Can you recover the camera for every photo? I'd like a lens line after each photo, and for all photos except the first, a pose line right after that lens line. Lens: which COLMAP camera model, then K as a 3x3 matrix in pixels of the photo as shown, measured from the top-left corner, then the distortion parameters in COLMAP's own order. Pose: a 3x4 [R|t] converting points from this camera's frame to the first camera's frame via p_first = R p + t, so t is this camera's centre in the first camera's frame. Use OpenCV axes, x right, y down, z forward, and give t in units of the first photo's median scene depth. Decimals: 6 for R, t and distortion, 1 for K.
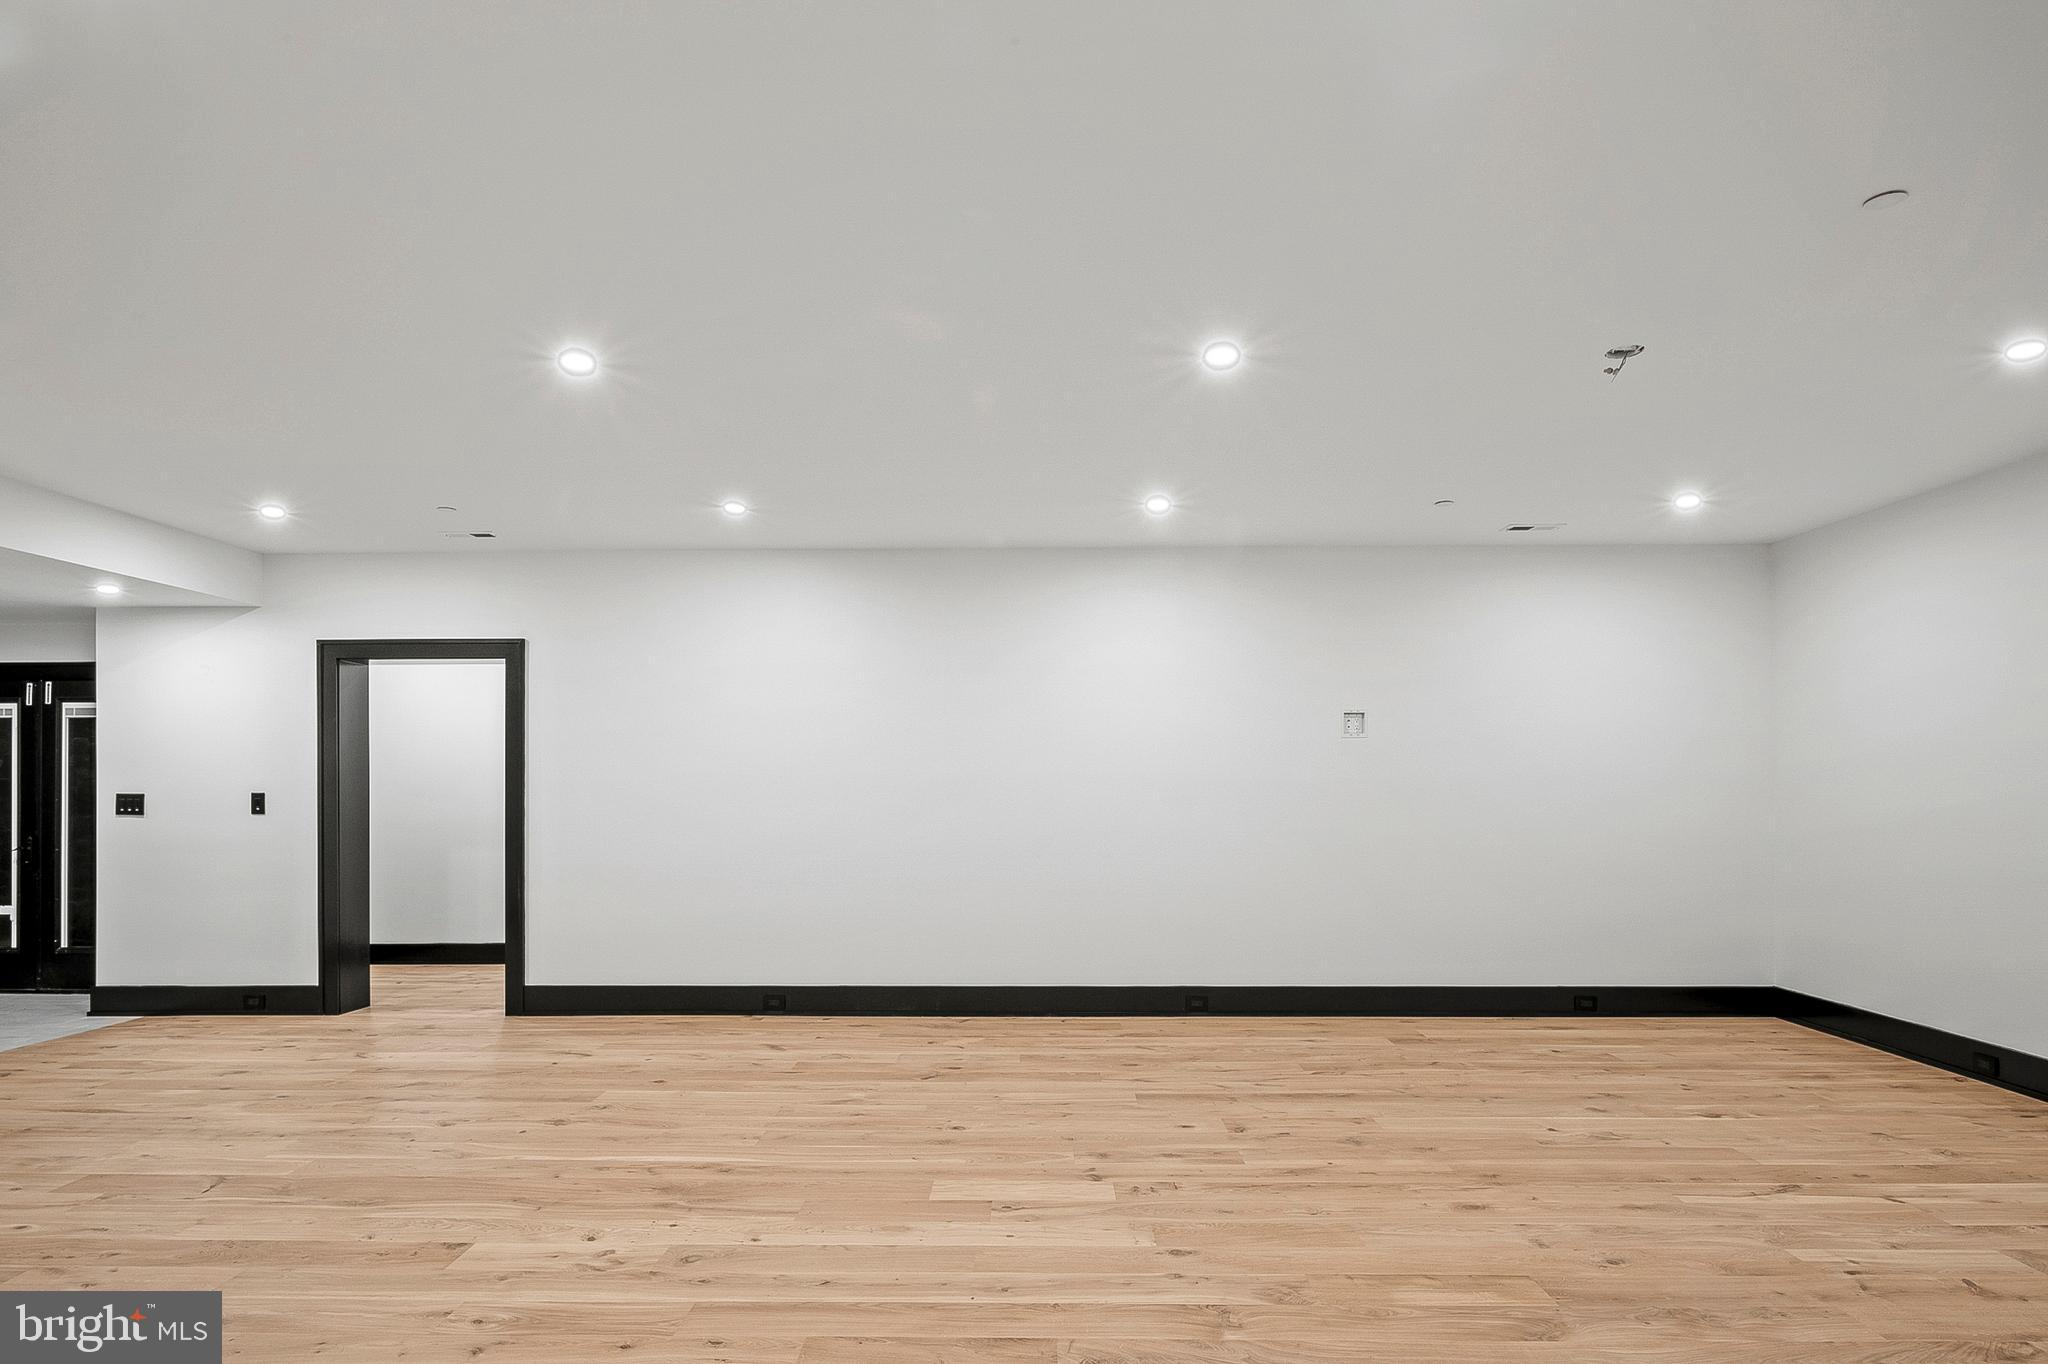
lens RADIAL K [[1106.7, 0, 1016.1], [0, 1106.7, 787.4], [0, 0, 1]] dist [-0.003994, -0.000694]
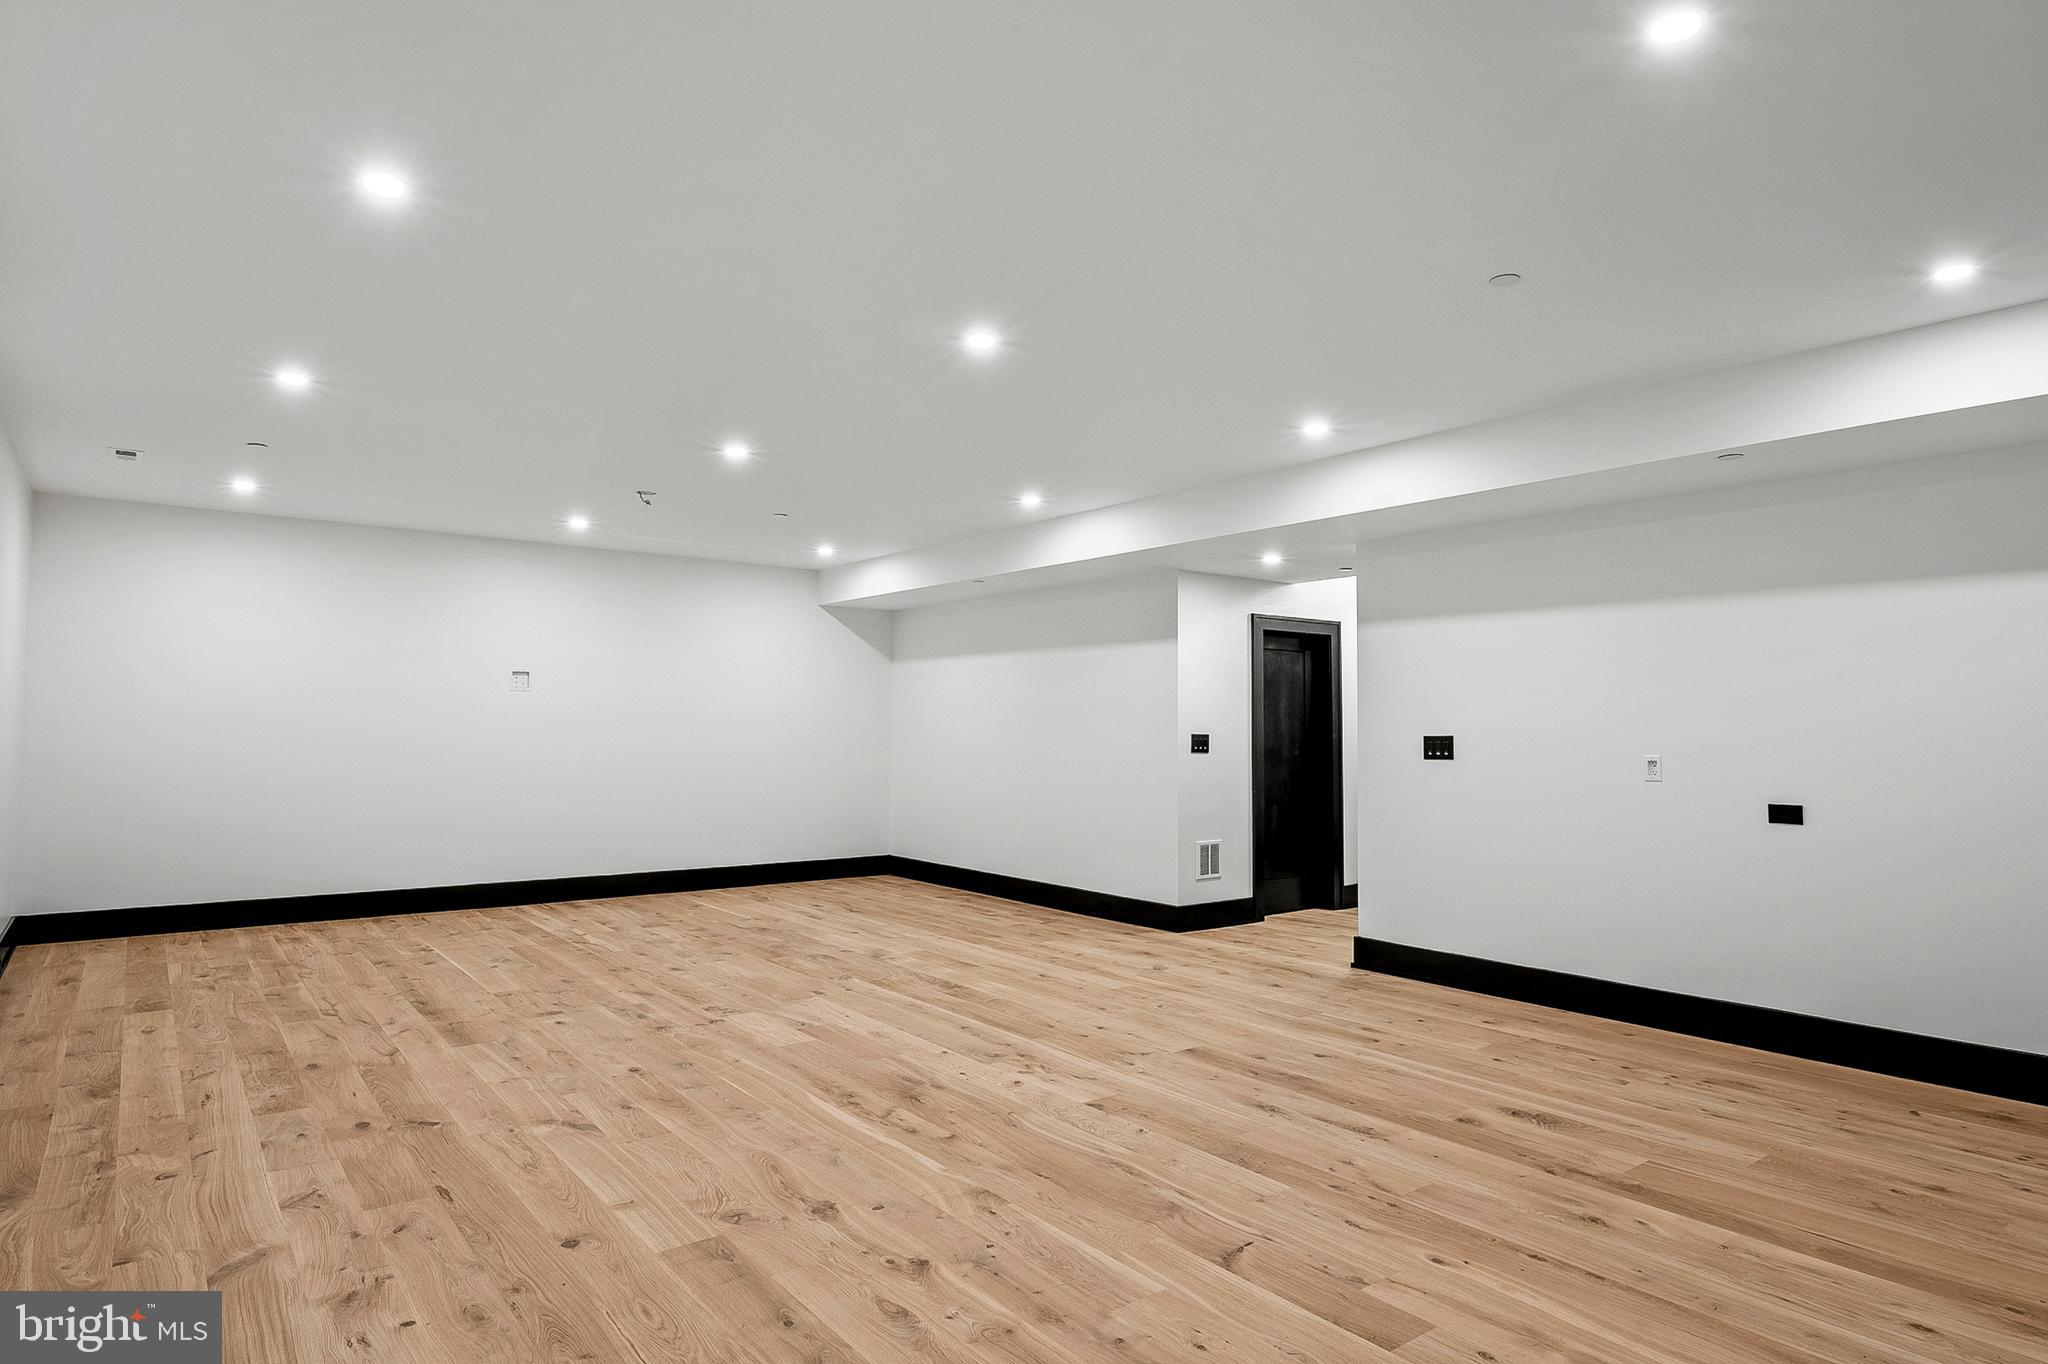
lens RADIAL K [[1134.9, 0, 1006.0], [0, 1134.9, 693.1], [0, 0, 1]] dist [-0.005271, -0.003304]
pose [[-0.619532, 0.026021, 0.784540, -1.003871], [-0.006524, 0.999245, -0.038294, 0.008430], [-0.784944, -0.028842, -0.618895, 1.302190]]
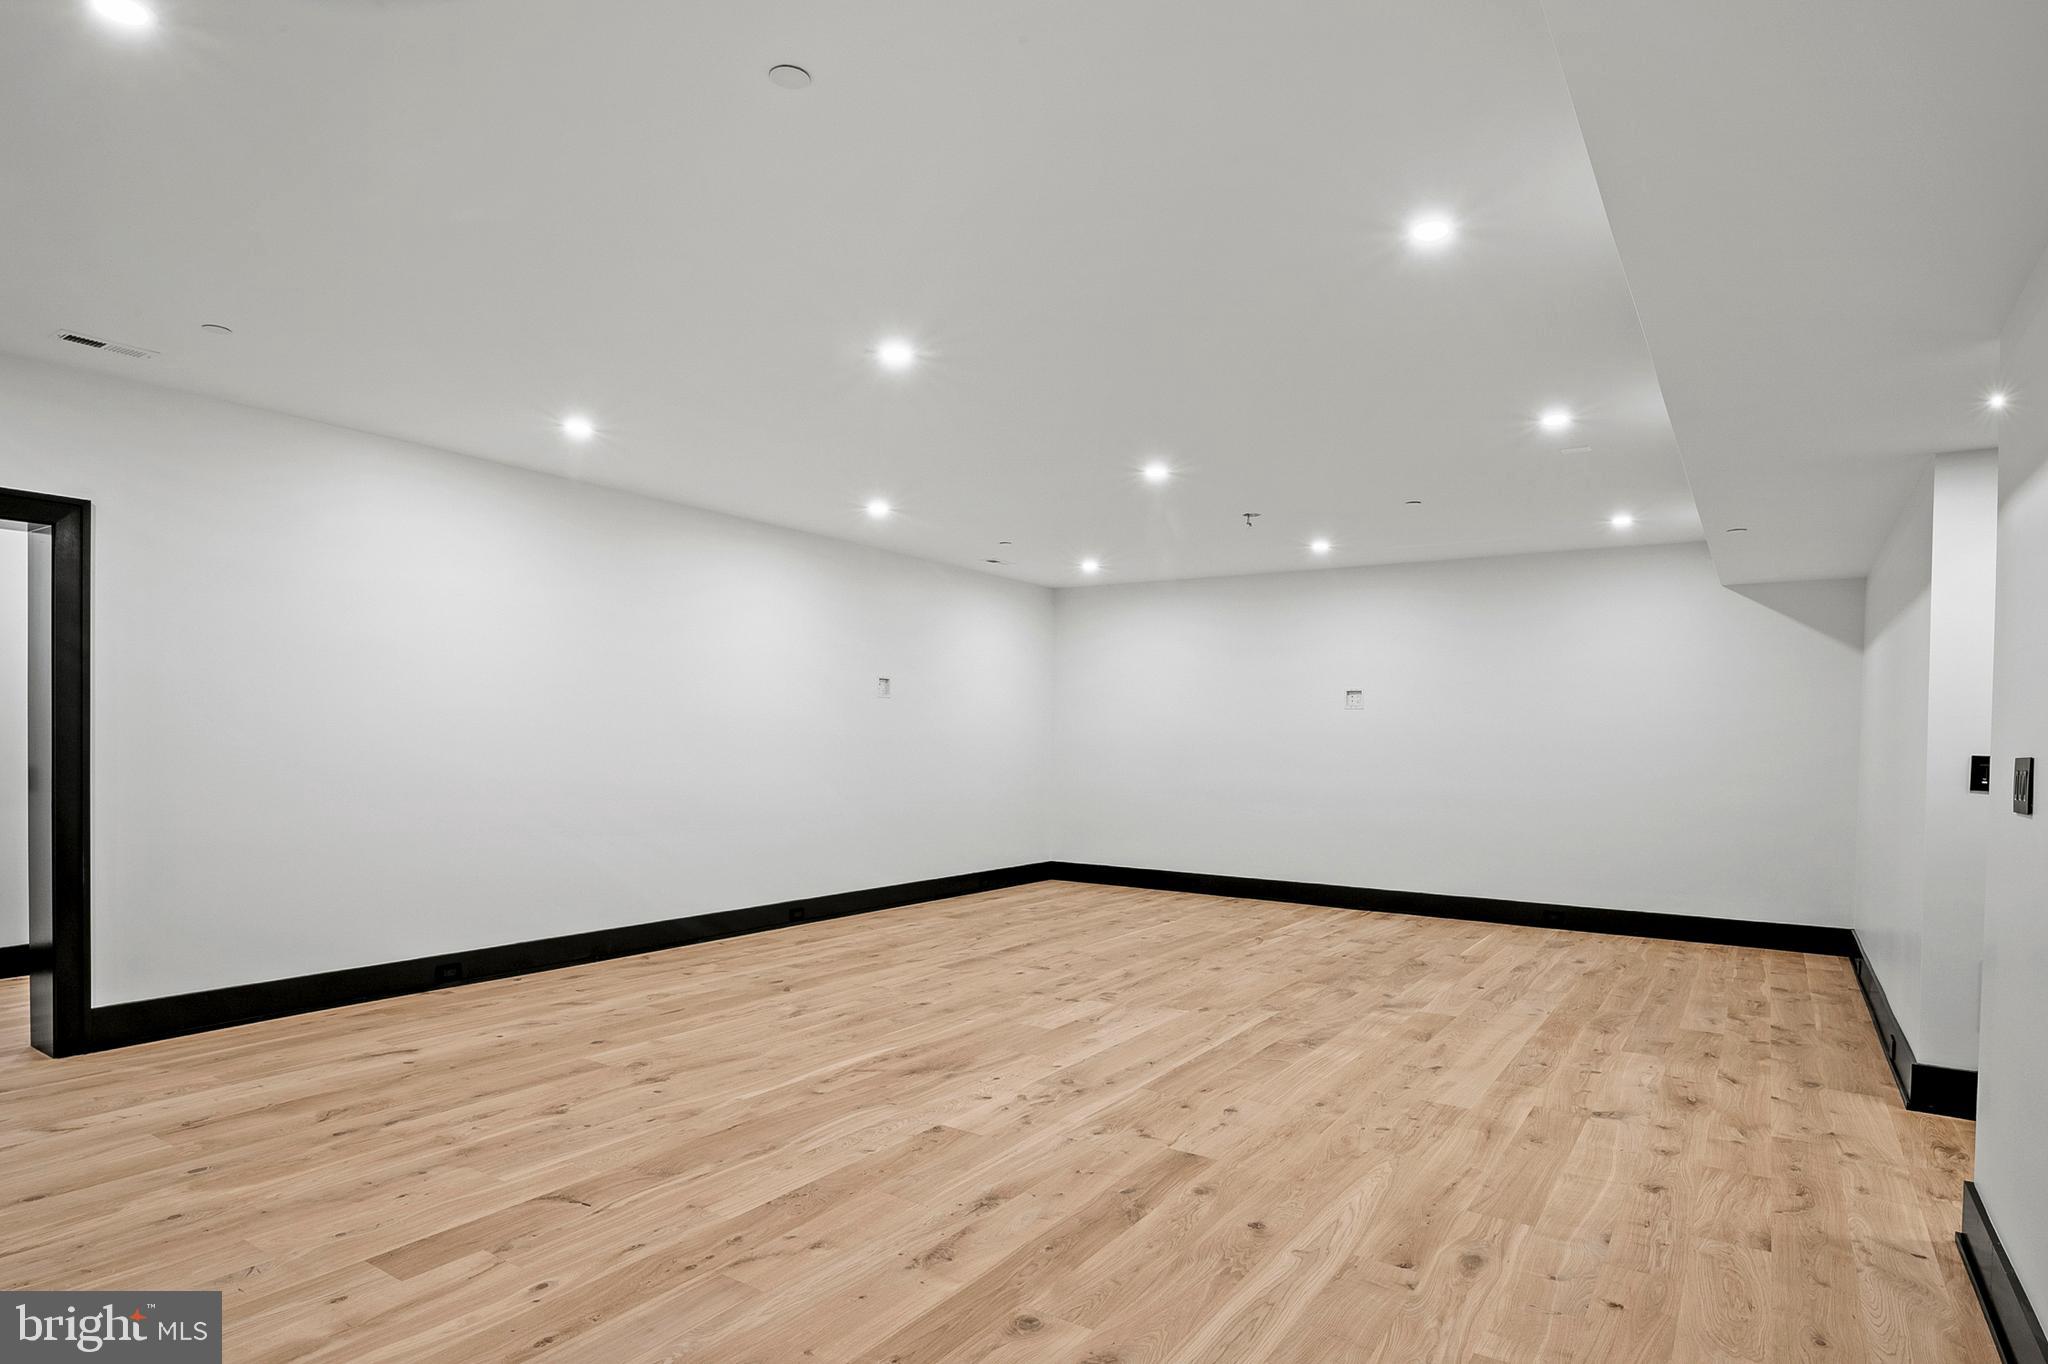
lens RADIAL K [[1112.7, 0, 1024.0], [0, 1112.7, 682.0], [0, 0, 1]] dist [-0.001816, -0.001900]
pose [[0.537828, 0.054427, 0.841296, -1.024948], [-0.018844, 0.998441, -0.052547, 0.004914], [-0.842844, 0.012408, 0.538015, 0.203906]]
